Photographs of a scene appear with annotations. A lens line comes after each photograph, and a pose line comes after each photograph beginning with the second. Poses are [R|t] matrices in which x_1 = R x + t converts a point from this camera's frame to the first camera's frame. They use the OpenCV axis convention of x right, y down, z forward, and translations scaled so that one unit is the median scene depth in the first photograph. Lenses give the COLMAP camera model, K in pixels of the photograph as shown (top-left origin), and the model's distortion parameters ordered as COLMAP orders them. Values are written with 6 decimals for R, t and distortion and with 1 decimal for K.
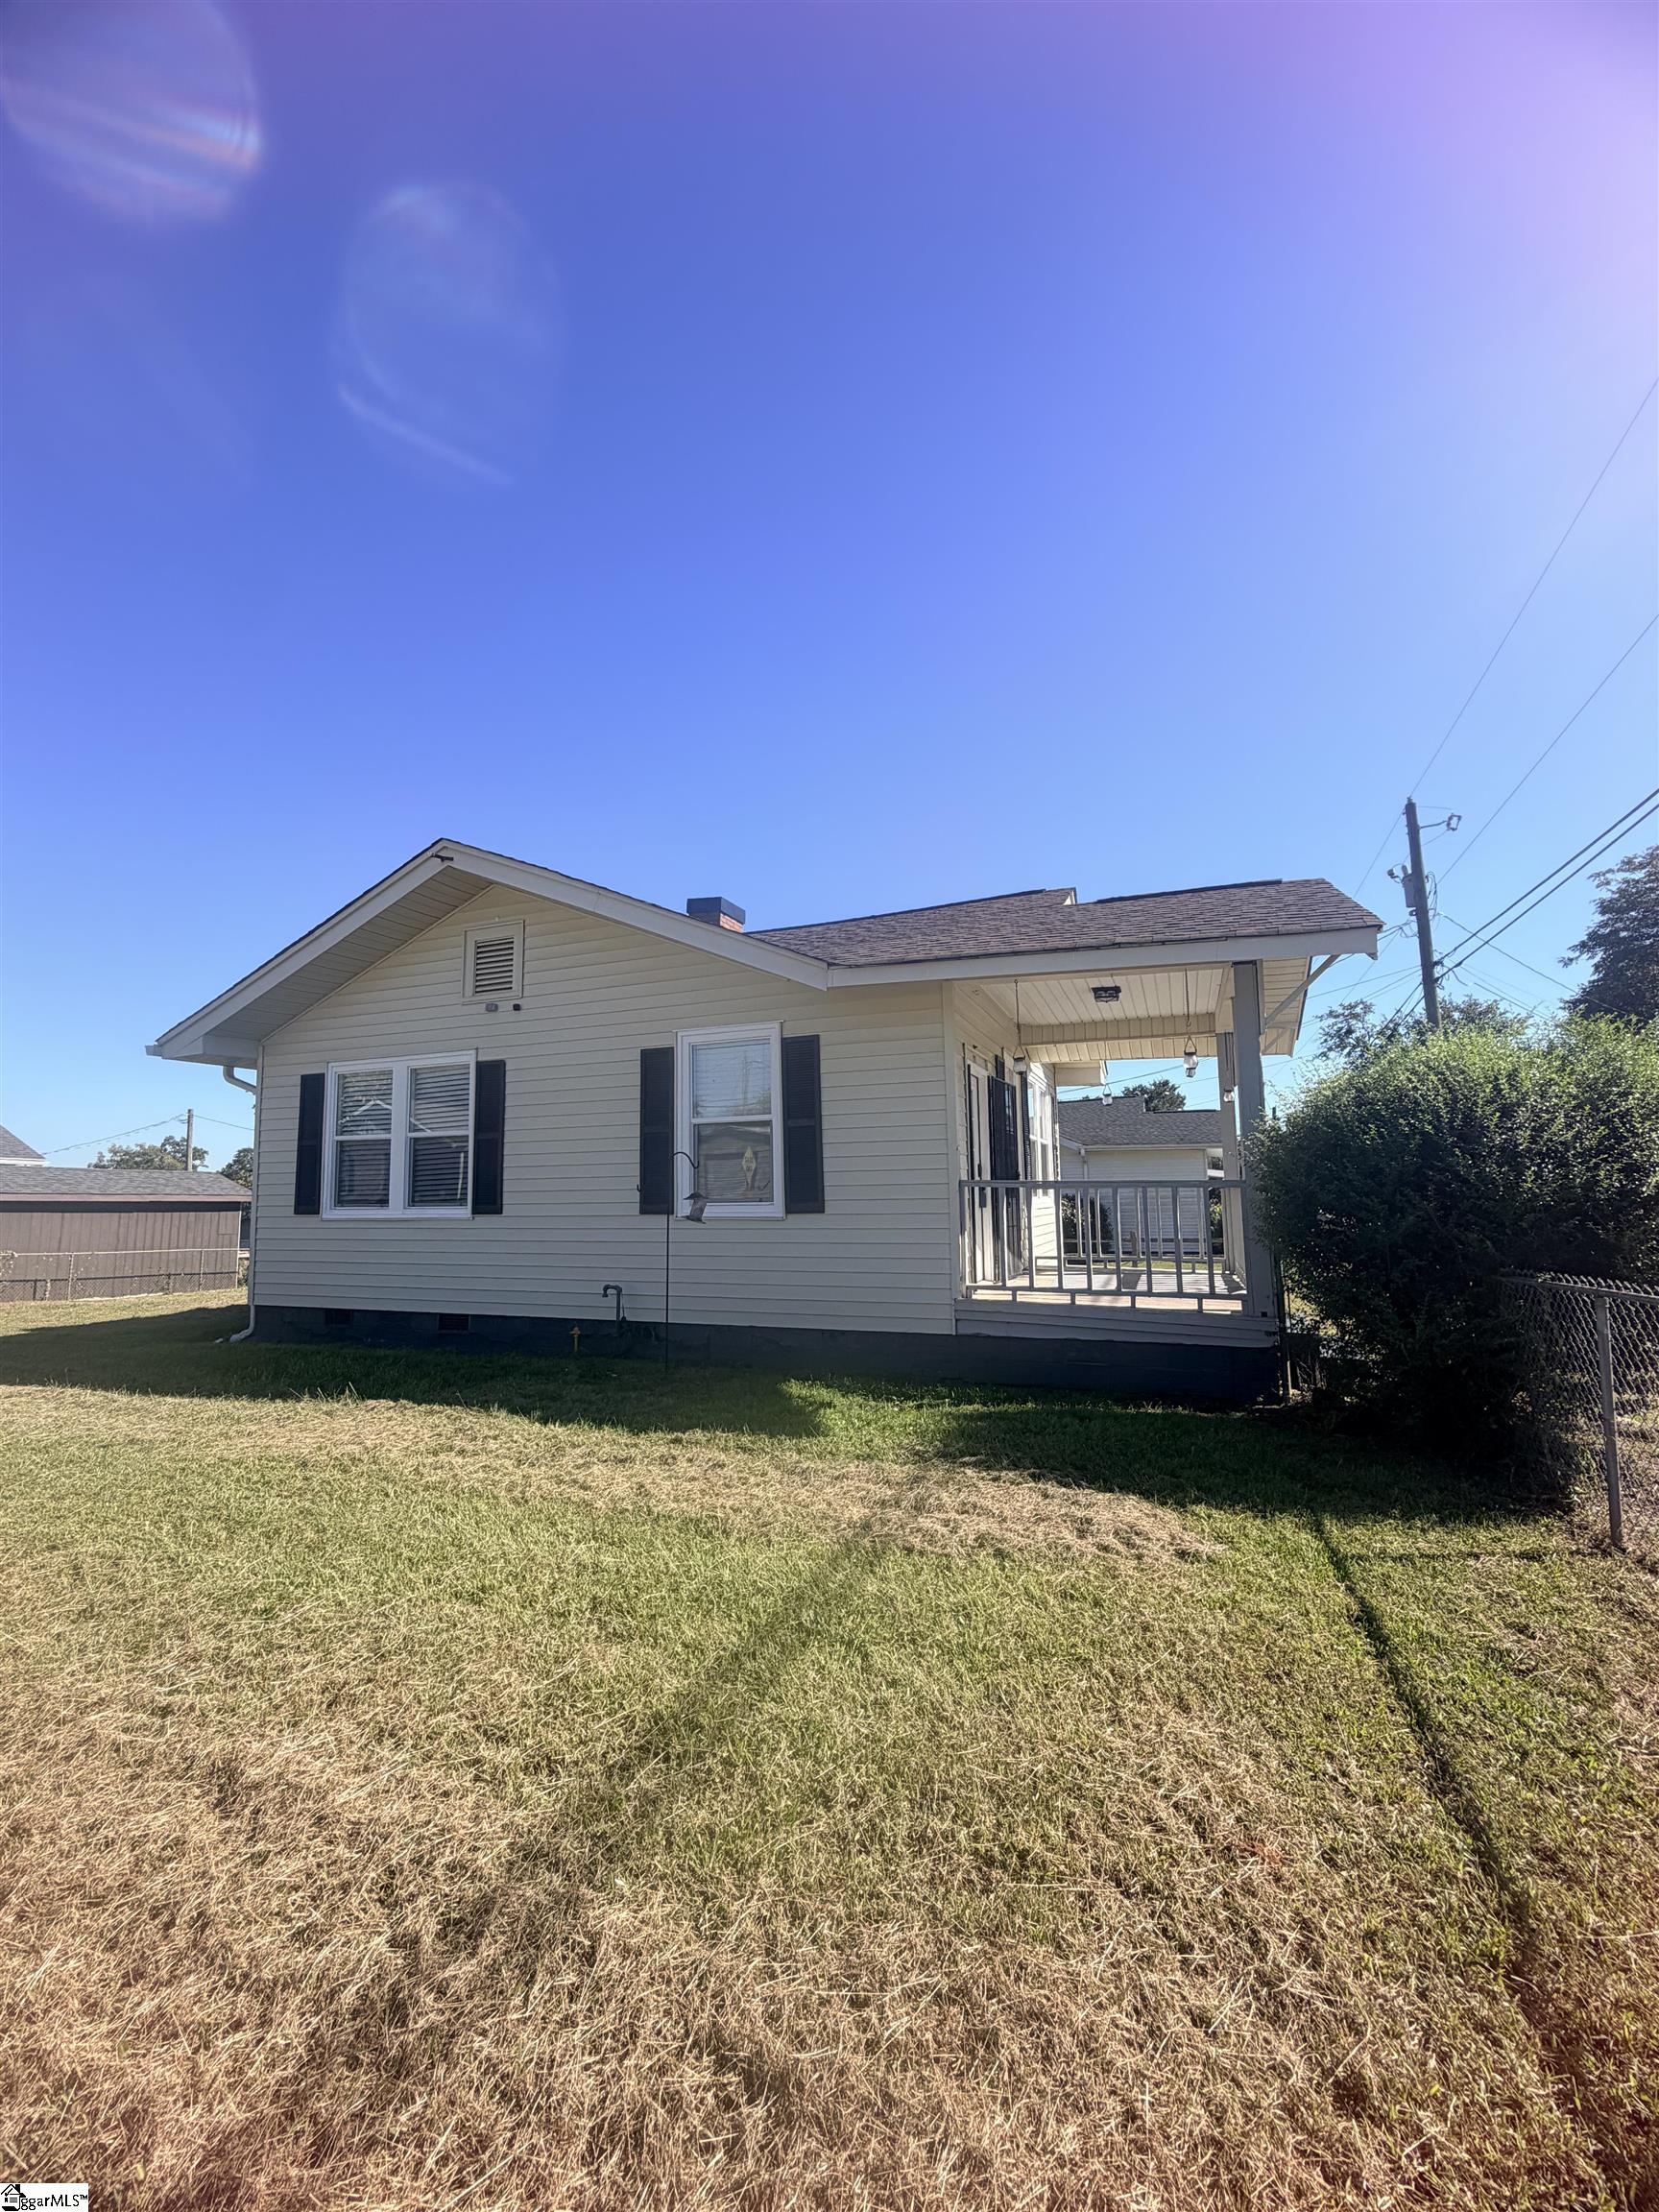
lens RADIAL K [[886.6, 0, 842.2], [0, 886.6, 1092.8], [0, 0, 1]] dist [-0.005604, 0.000014]
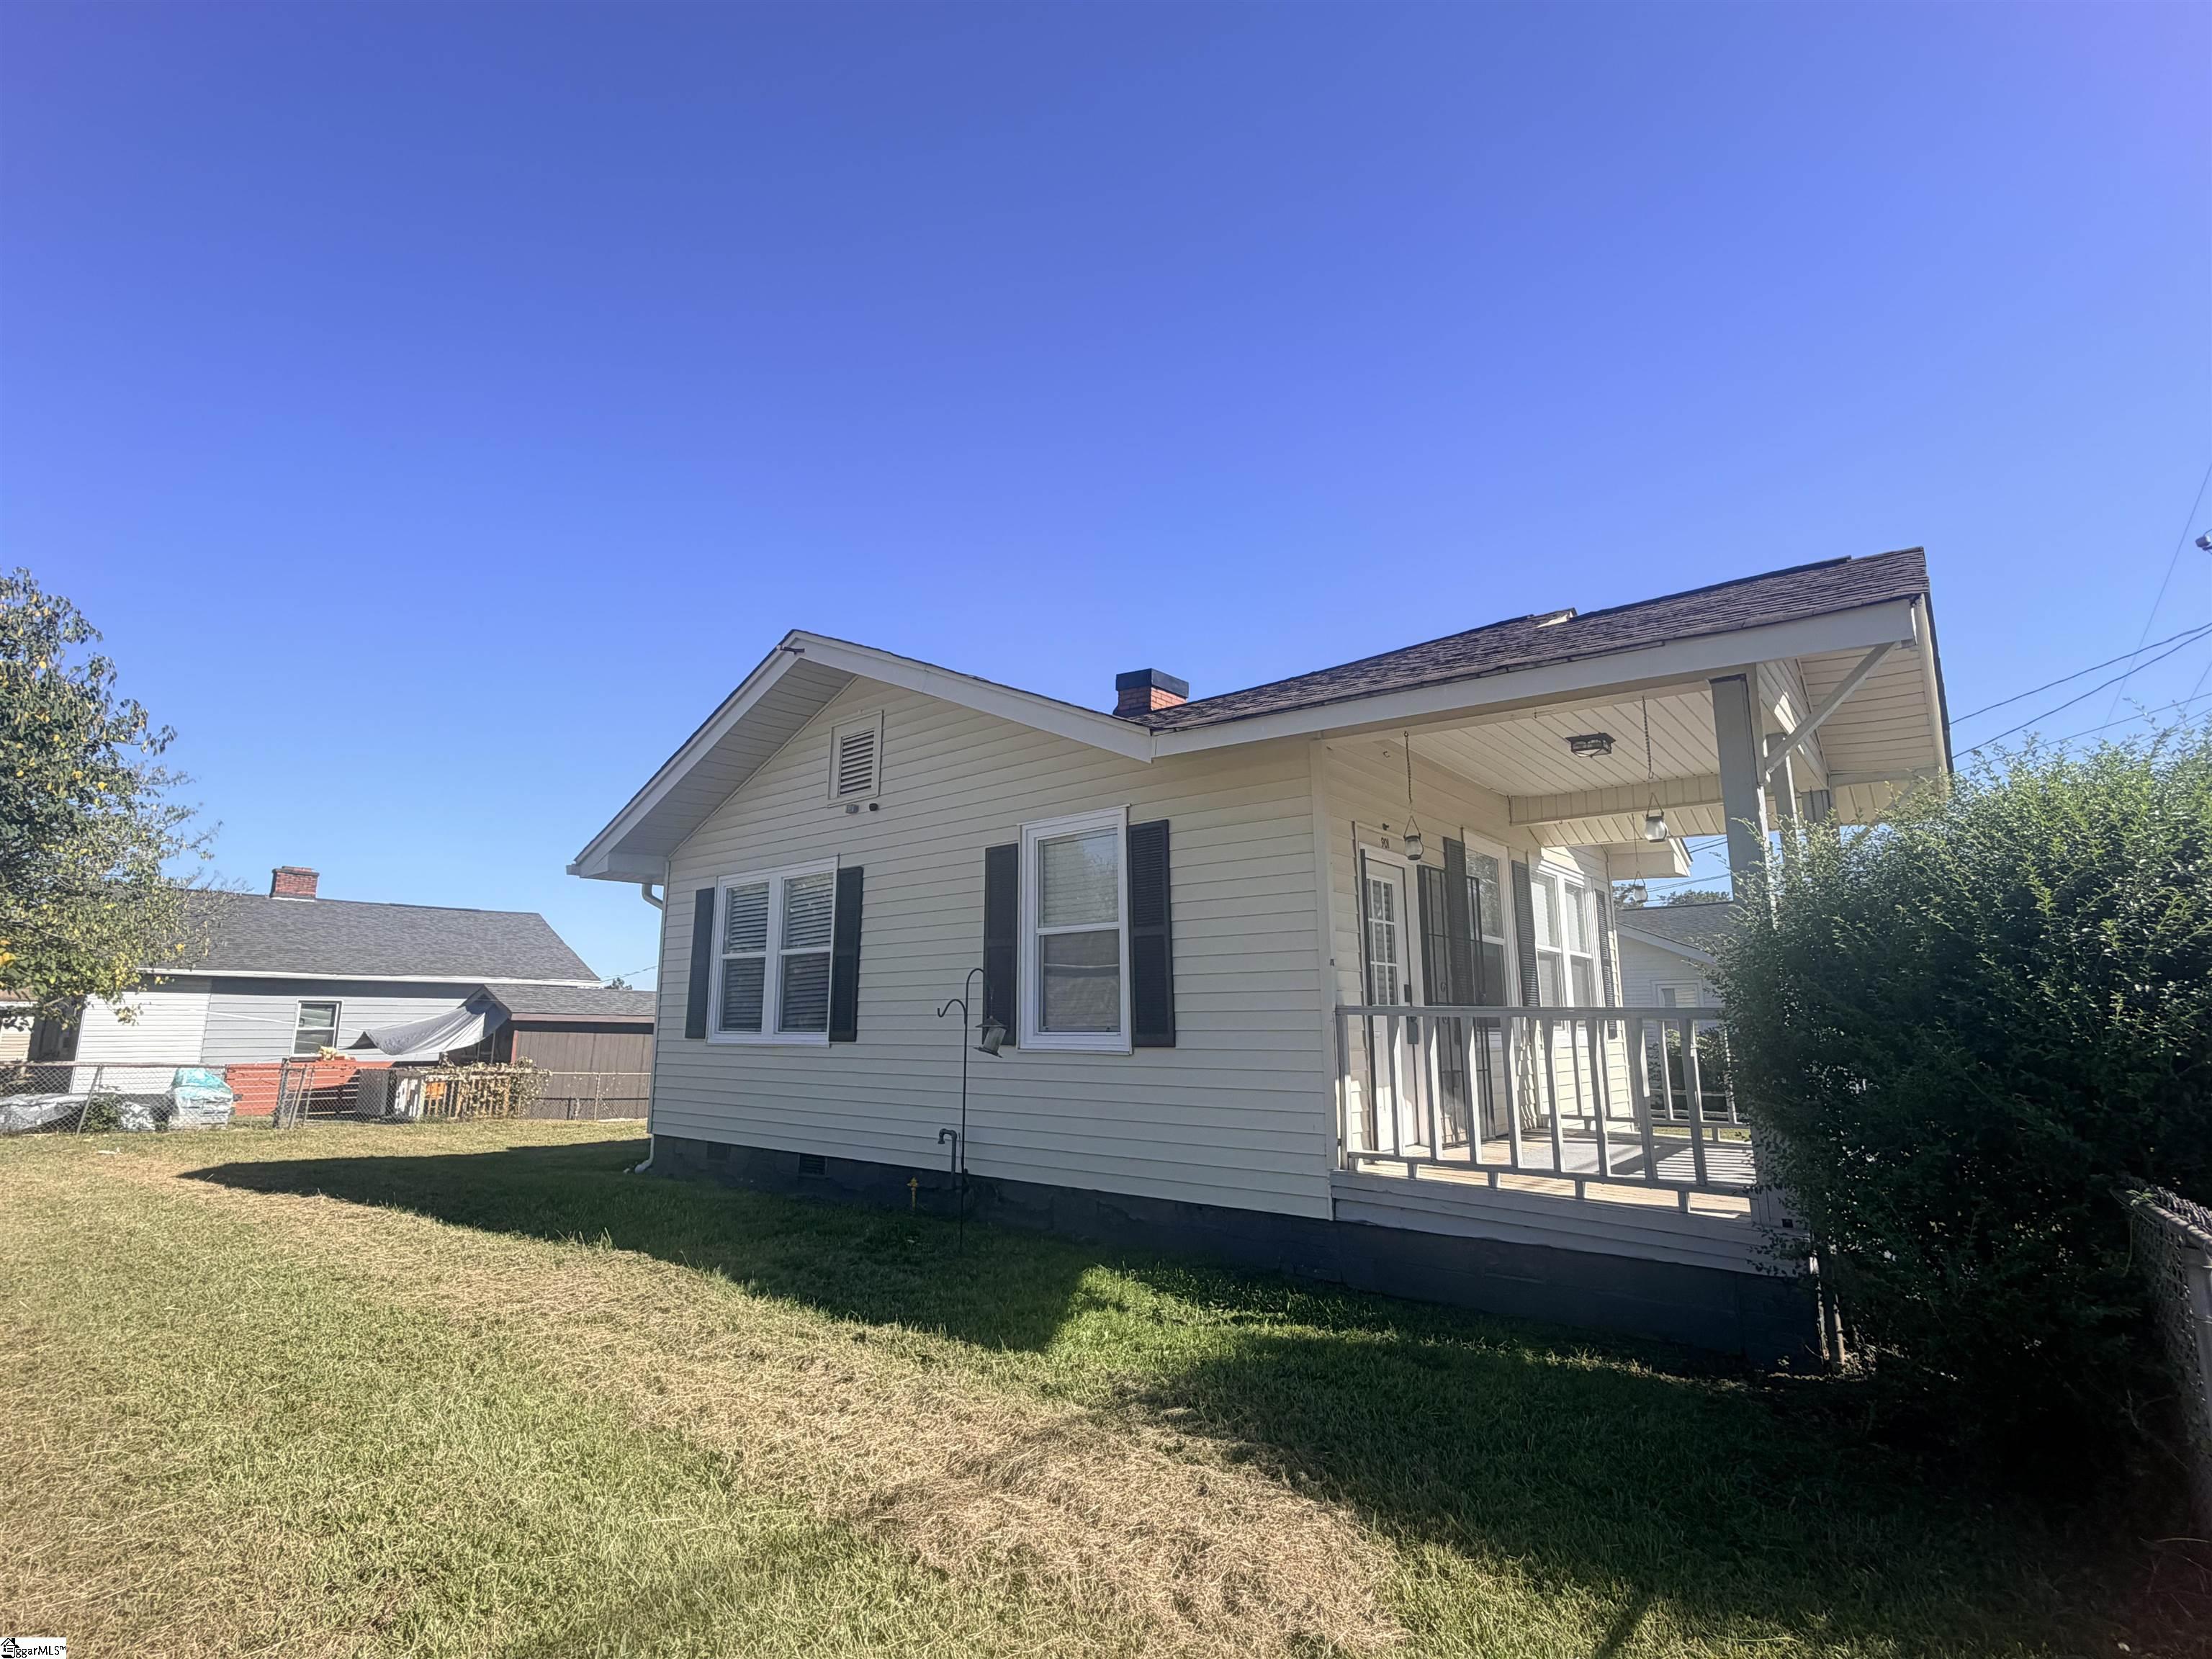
lens RADIAL K [[1022.2, 0, 1132.6], [0, 1022.2, 824.0], [0, 0, 1]] dist [-0.004167, 0.000050]
pose [[0.949622, -0.048538, -0.309615, 0.210412], [0.024175, 0.996335, -0.082048, 0.011913], [0.312463, 0.070430, 0.947316, 0.112787]]
